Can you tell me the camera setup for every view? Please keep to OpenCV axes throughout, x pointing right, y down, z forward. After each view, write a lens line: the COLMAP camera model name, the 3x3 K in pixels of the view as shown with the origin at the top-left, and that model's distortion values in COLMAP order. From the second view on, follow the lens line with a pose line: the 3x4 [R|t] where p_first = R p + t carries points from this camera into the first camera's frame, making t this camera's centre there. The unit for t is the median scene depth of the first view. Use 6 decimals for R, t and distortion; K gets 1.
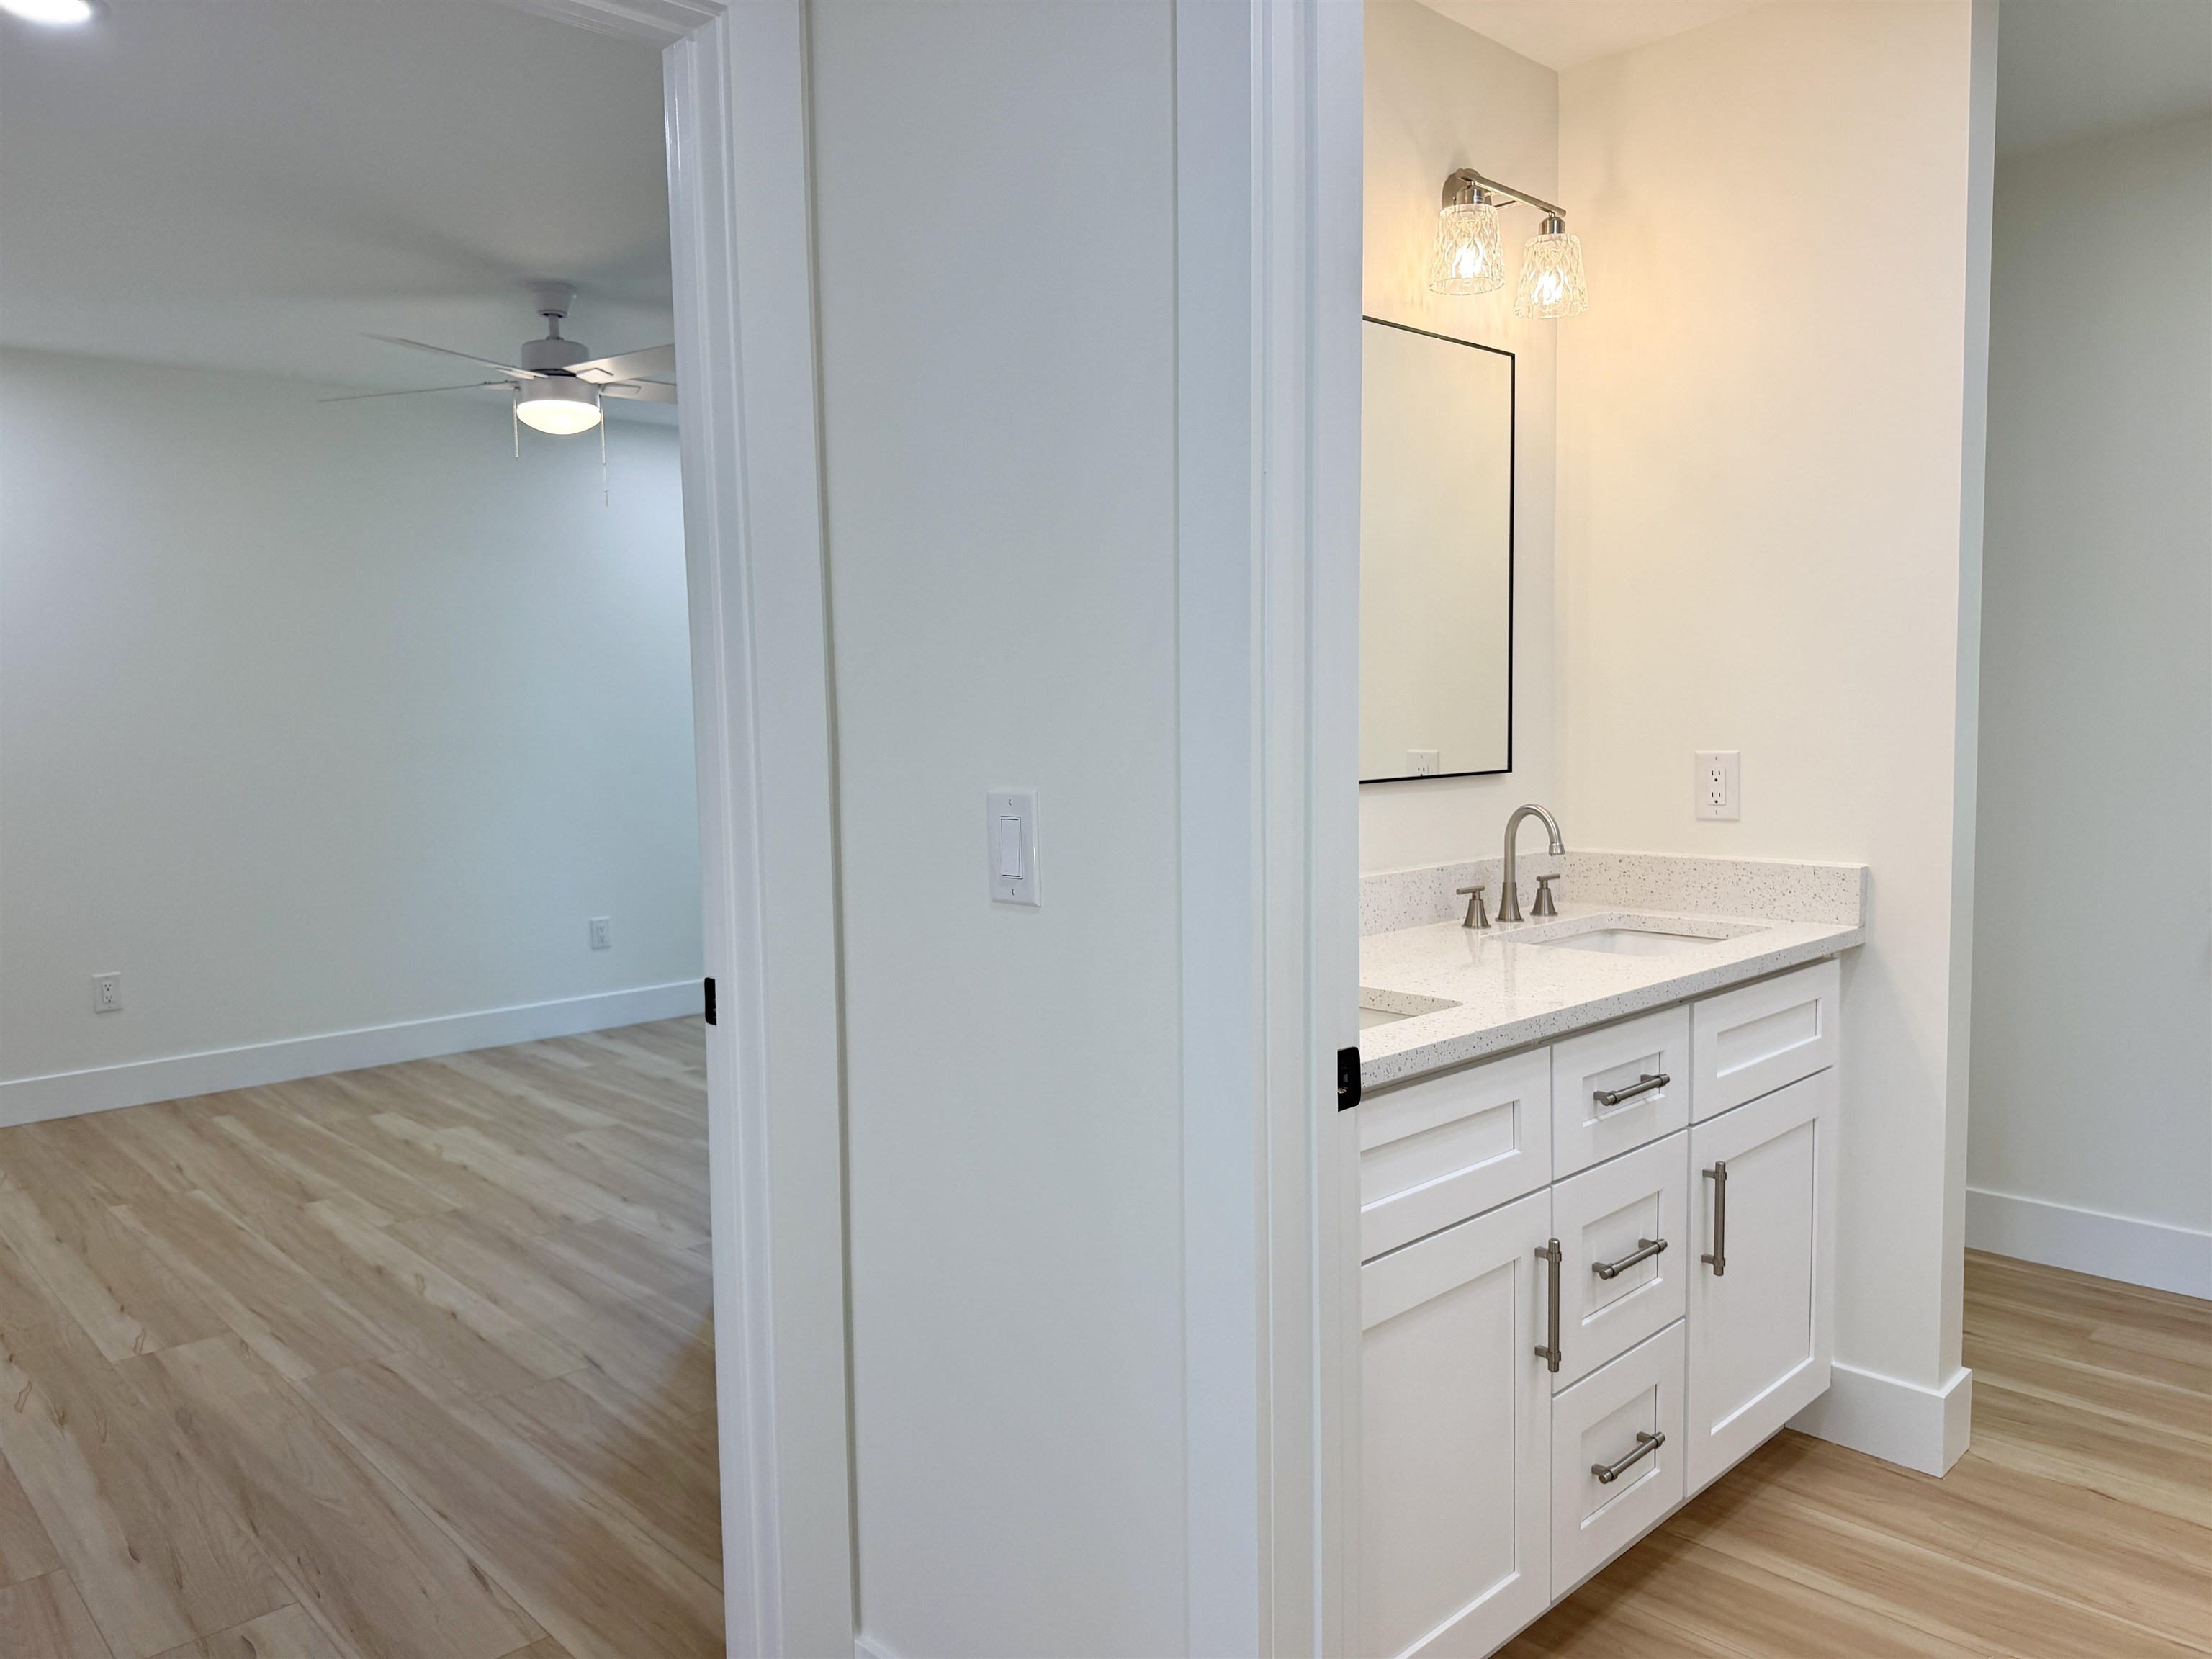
lens RADIAL K [[1555.7, 0, 1106.0], [0, 1555.7, 829.5], [0, 0, 1]] dist [-0.000670, 0.000391]
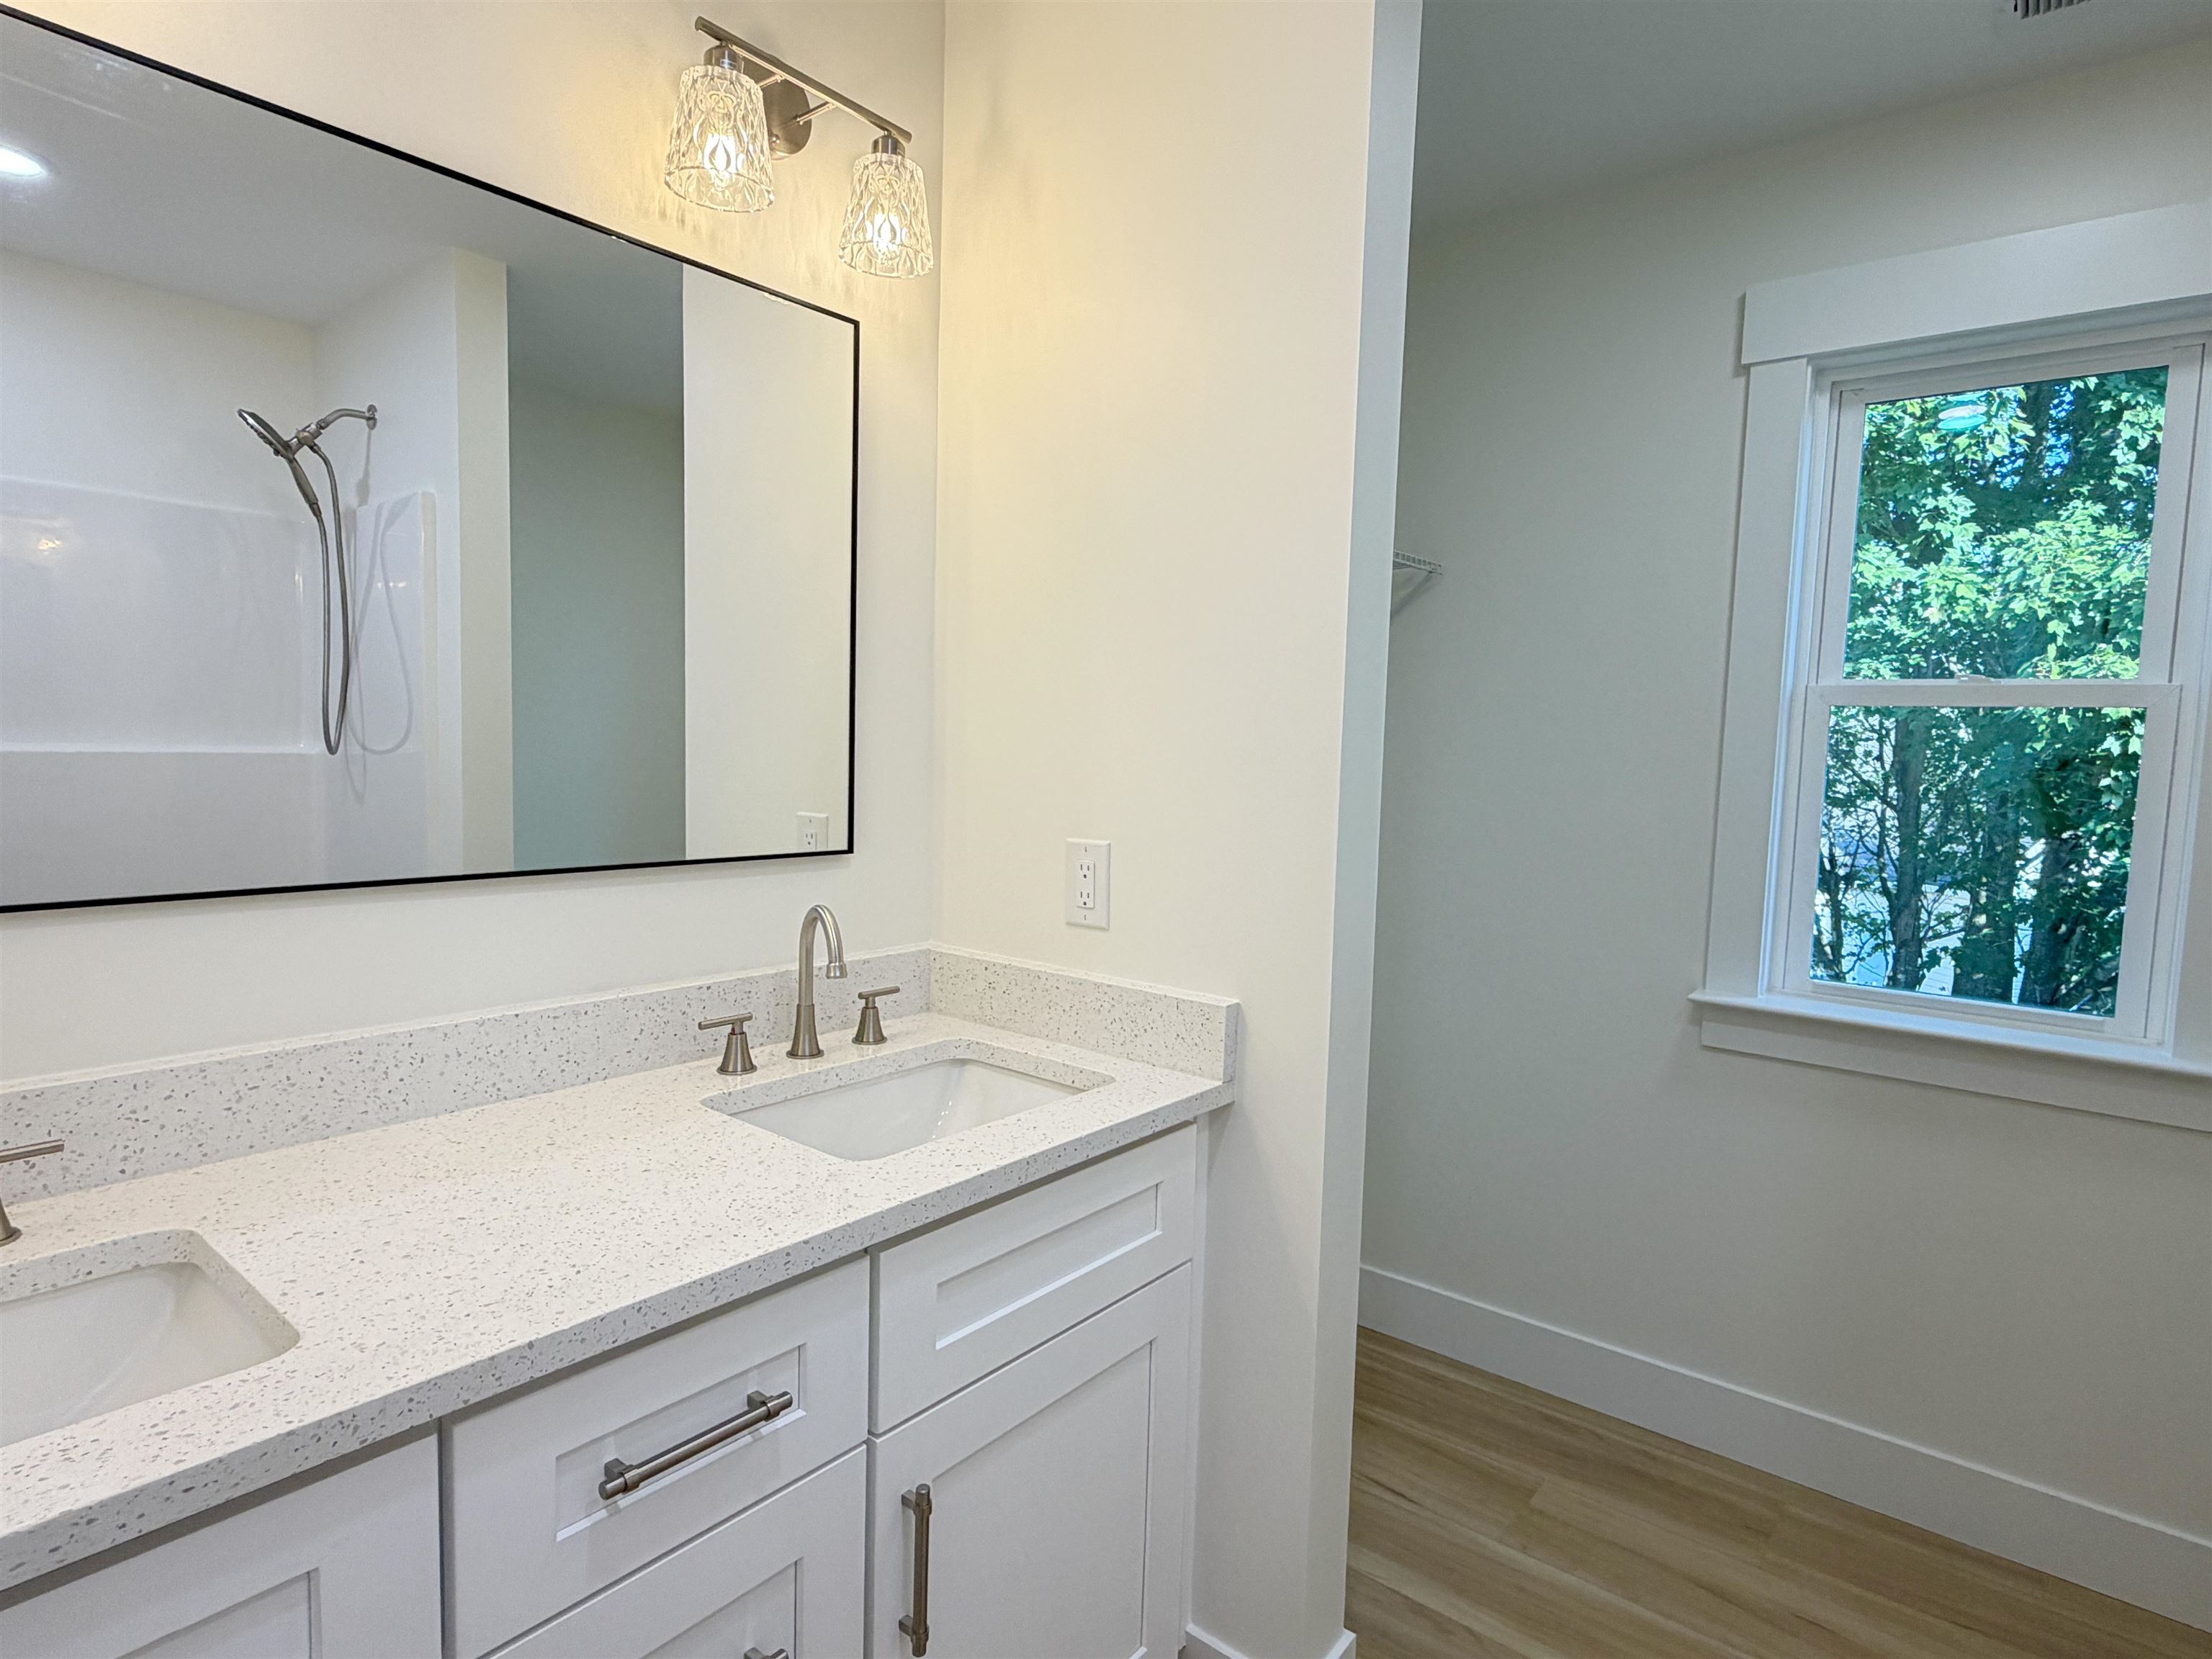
lens RADIAL K [[1178.6, 0, 1106.5], [0, 1178.6, 839.5], [0, 0, 1]] dist [-0.001650, -0.000354]
pose [[0.991540, 0.029287, 0.126452, 0.428762], [-0.030338, 0.999519, 0.006391, -0.071751], [-0.126204, -0.010173, 0.991952, 0.530827]]
